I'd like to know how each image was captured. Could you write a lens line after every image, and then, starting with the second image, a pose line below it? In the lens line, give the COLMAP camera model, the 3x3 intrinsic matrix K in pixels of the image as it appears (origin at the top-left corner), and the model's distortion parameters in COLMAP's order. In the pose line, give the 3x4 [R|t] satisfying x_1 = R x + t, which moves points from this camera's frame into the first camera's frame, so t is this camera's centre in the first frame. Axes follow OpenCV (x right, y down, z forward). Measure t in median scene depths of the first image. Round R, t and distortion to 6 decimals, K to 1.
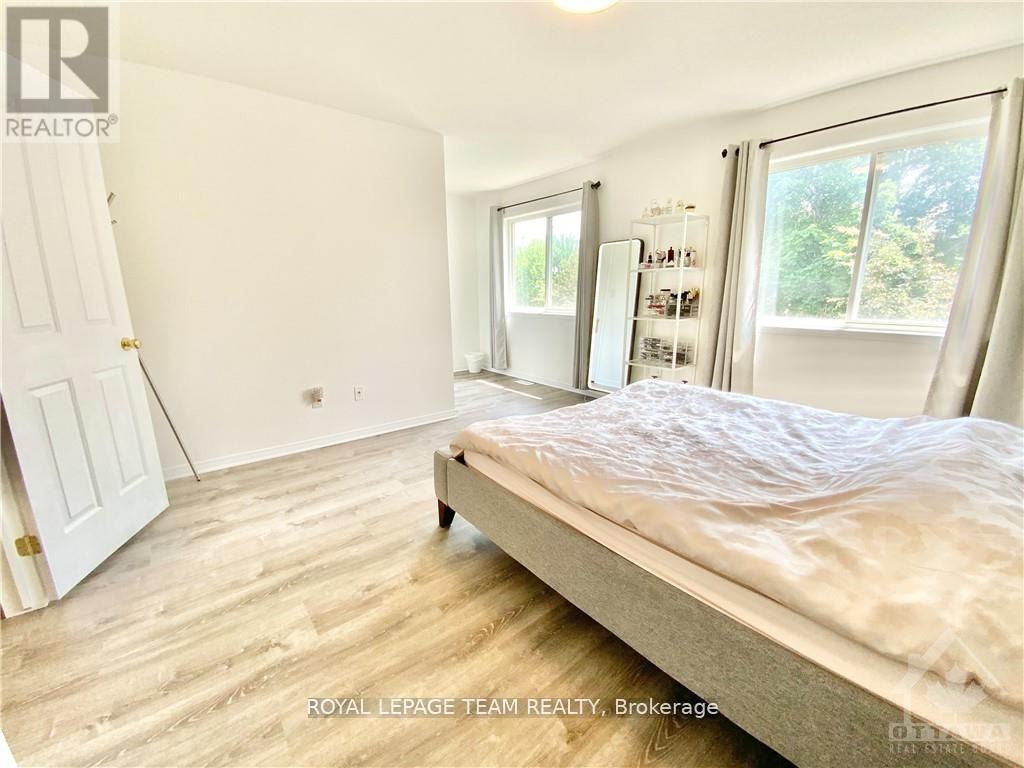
lens RADIAL K [[417.9, 0, 511.7], [0, 417.9, 385.9], [0, 0, 1]] dist [0.018169, -0.017959]
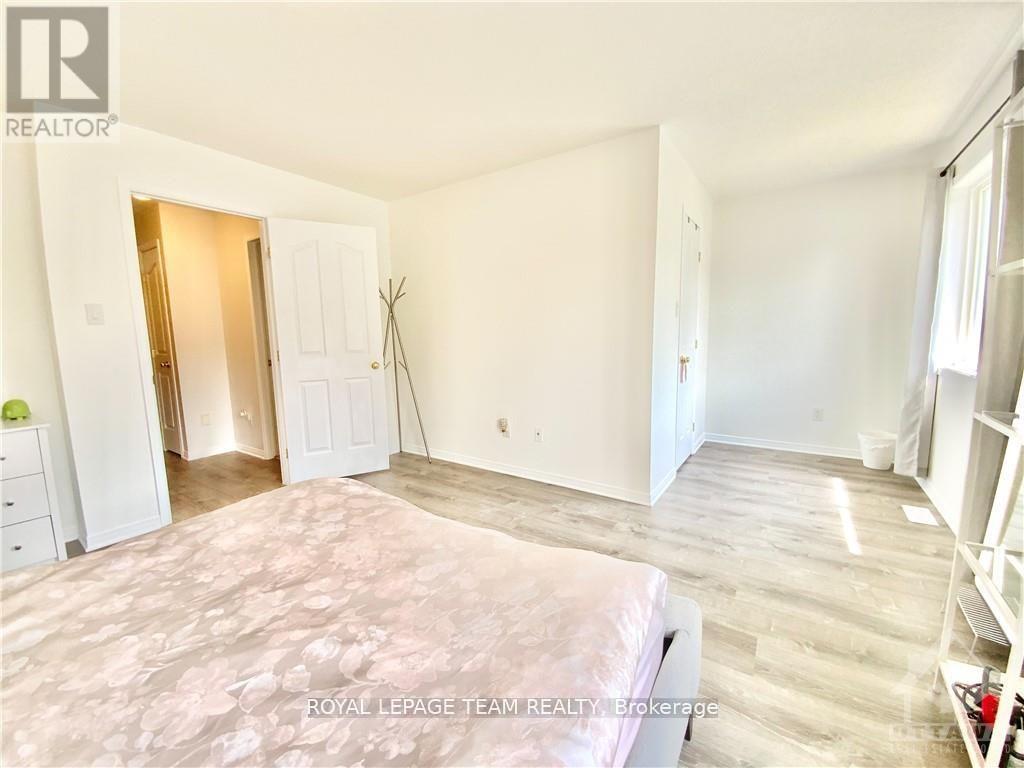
lens RADIAL K [[417.9, 0, 511.7], [0, 417.9, 385.9], [0, 0, 1]] dist [0.018169, -0.017959]
pose [[0.273270, 0.126537, -0.953579, 0.595019], [-0.190470, 0.978801, 0.075300, -0.173025], [0.942892, 0.161051, 0.291578, 0.698615]]
